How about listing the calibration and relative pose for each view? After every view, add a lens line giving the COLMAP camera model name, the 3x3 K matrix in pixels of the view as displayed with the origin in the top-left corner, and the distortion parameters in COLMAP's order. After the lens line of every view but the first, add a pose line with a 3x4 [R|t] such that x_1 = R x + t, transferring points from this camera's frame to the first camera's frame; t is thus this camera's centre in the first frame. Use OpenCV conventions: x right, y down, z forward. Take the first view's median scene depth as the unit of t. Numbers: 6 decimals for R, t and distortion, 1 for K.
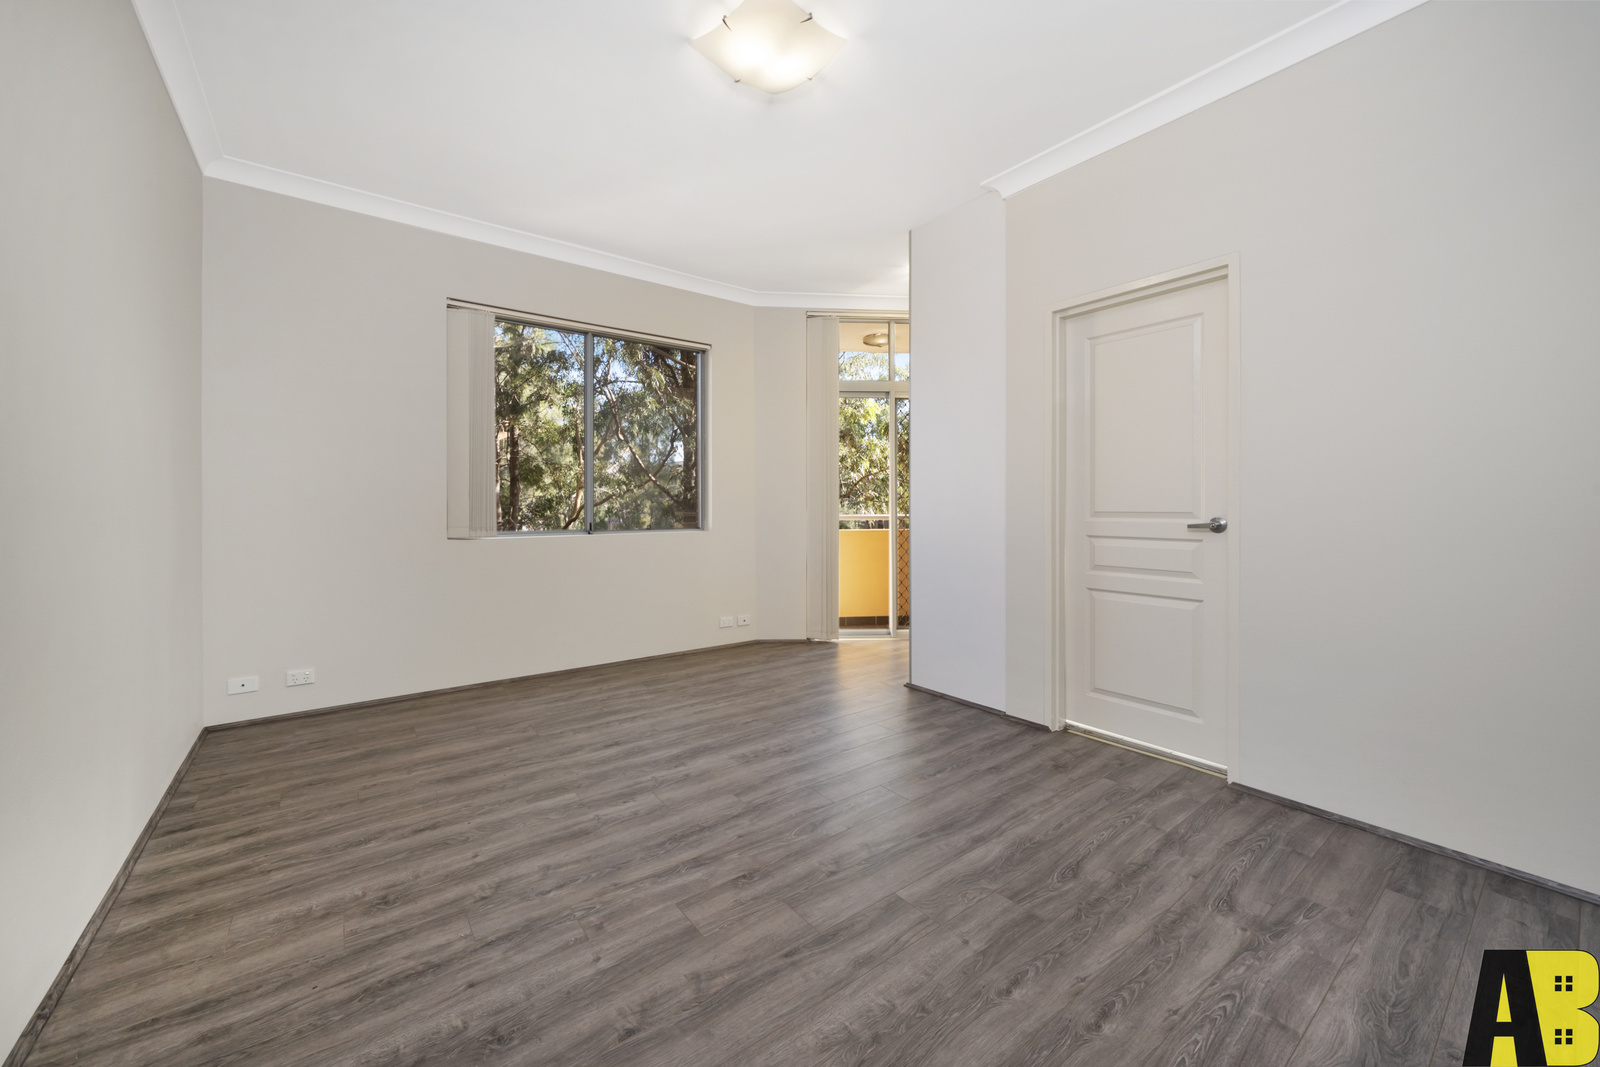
lens RADIAL K [[598.0, 0, 800.9], [0, 598.0, 522.1], [0, 0, 1]] dist [0.000548, 0.000029]
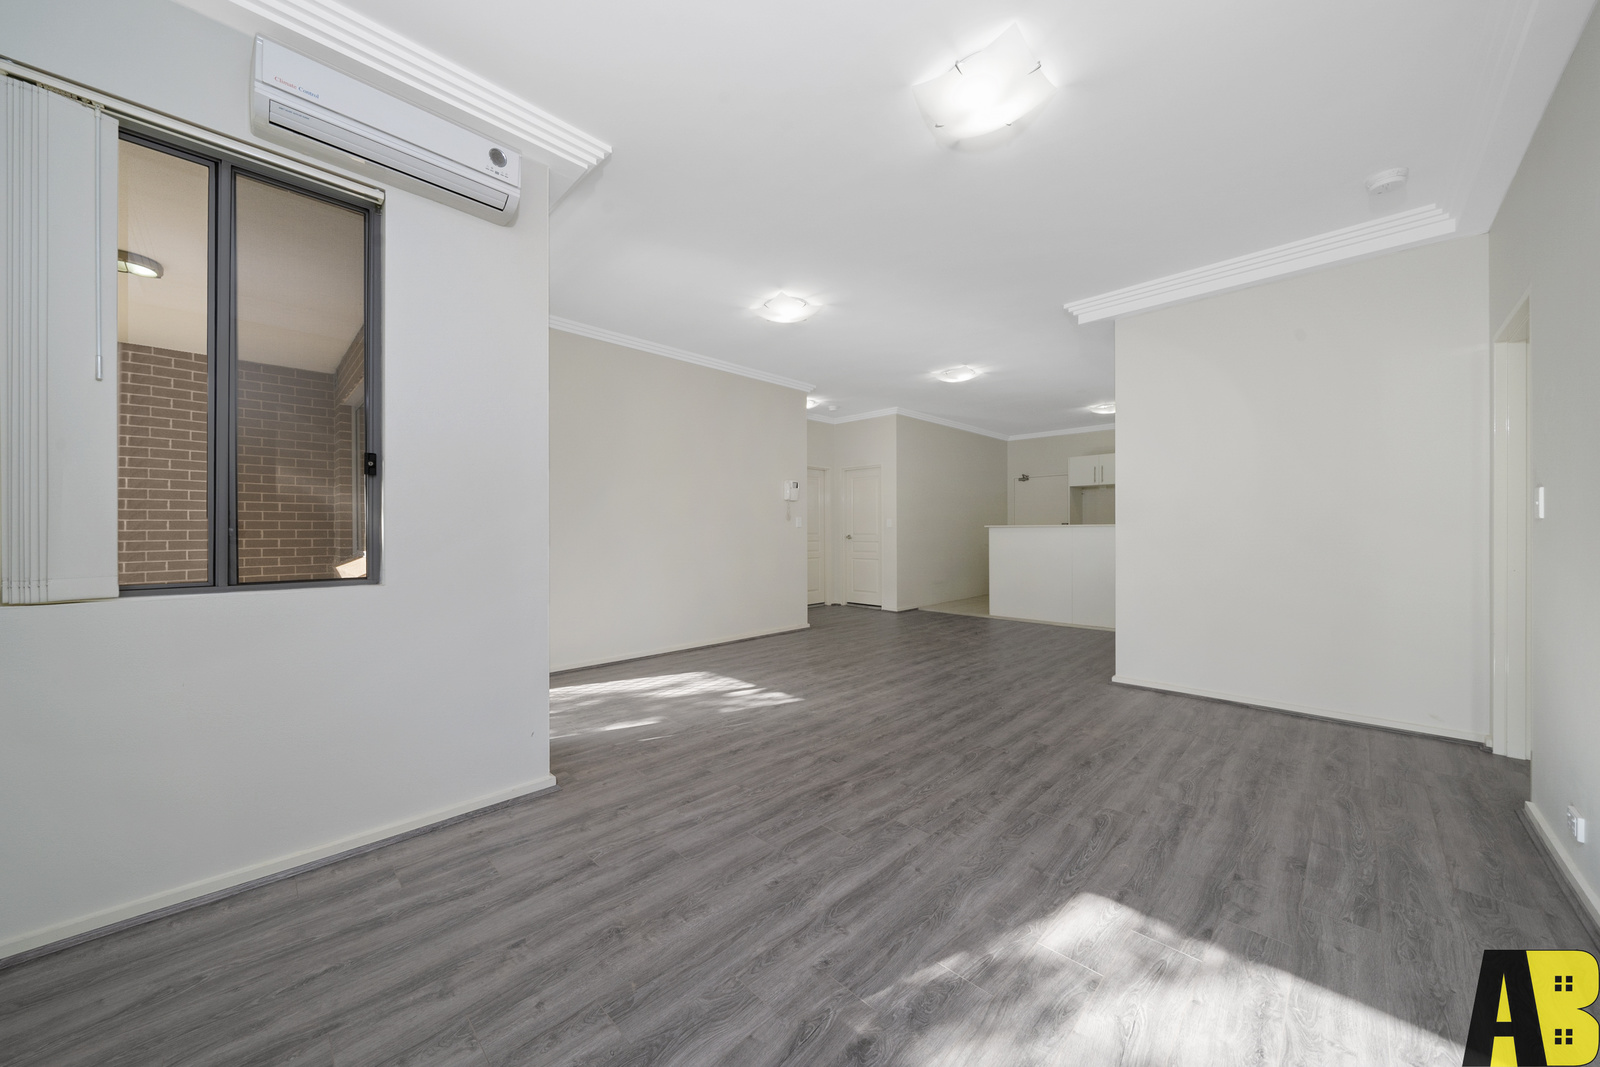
lens RADIAL K [[559.0, 0, 799.5], [0, 559.0, 538.3], [0, 0, 1]] dist [0.000117, -0.000003]
pose [[-0.997652, -0.001605, -0.068462, -0.759250], [-0.001892, 0.999990, 0.004121, -0.049069], [0.068455, 0.004241, -0.997645, 2.097732]]
